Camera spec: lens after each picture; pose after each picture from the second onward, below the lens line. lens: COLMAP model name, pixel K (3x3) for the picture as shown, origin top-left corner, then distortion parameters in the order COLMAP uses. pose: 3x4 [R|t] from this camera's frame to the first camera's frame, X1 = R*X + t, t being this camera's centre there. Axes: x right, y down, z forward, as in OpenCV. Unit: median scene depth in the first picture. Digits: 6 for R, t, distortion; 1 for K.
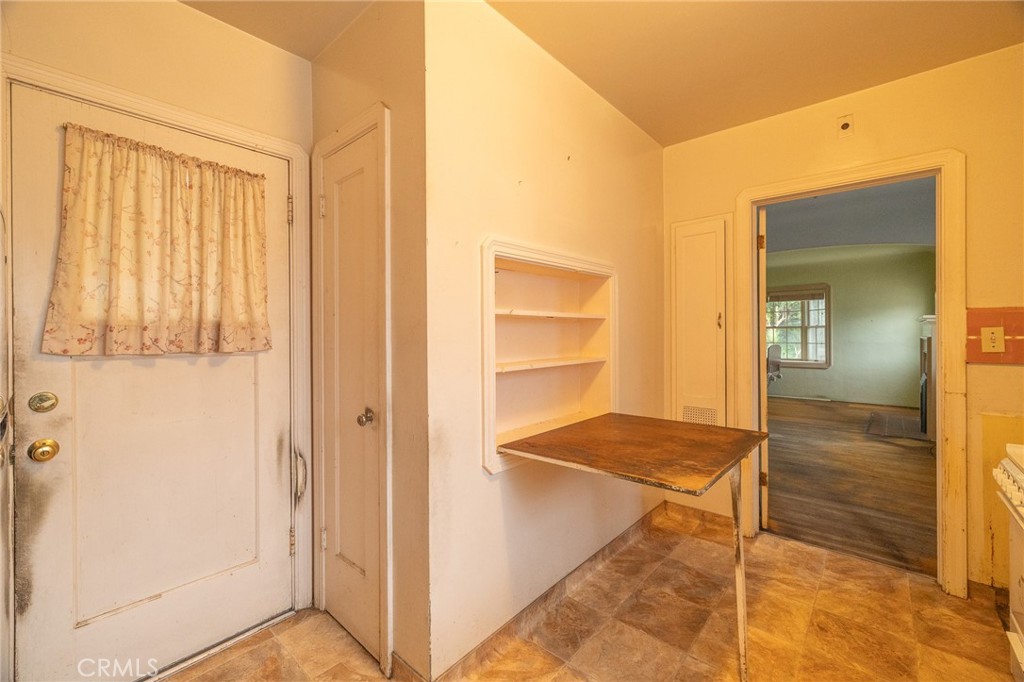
lens RADIAL K [[427.4, 0, 512.7], [0, 427.4, 332.4], [0, 0, 1]] dist [0.001789, 0.000472]
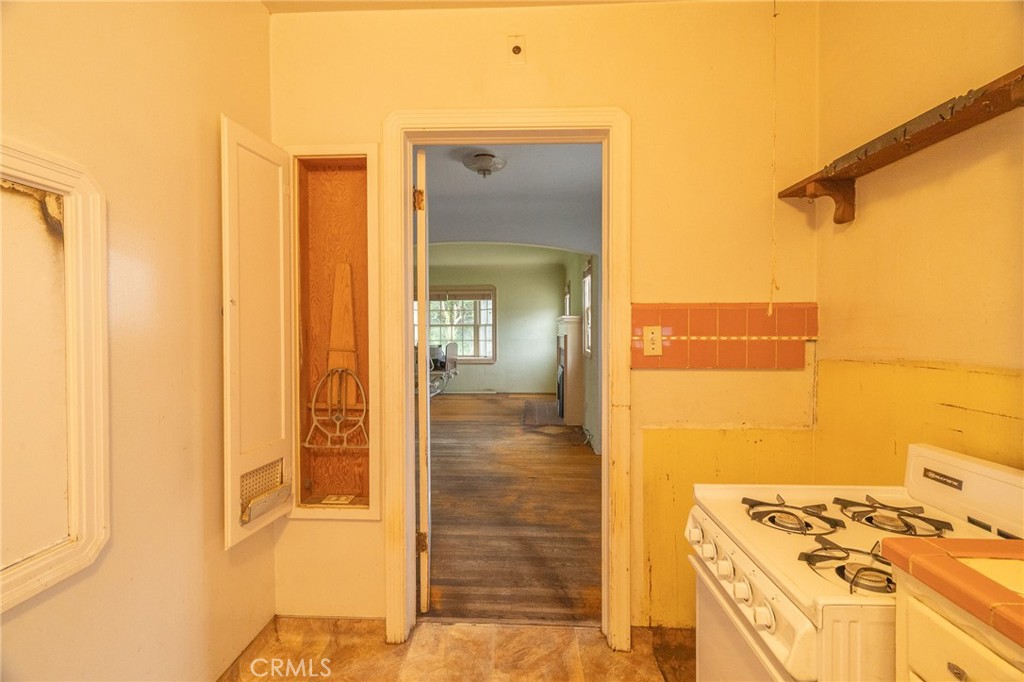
lens RADIAL K [[427.4, 0, 512.0], [0, 427.4, 337.6], [0, 0, 1]] dist [0.001789, 0.000472]
pose [[0.778745, -0.009511, 0.627269, 0.255494], [-0.002092, 0.999840, 0.017758, -0.002675], [-0.627338, -0.015141, 0.778600, 0.356835]]
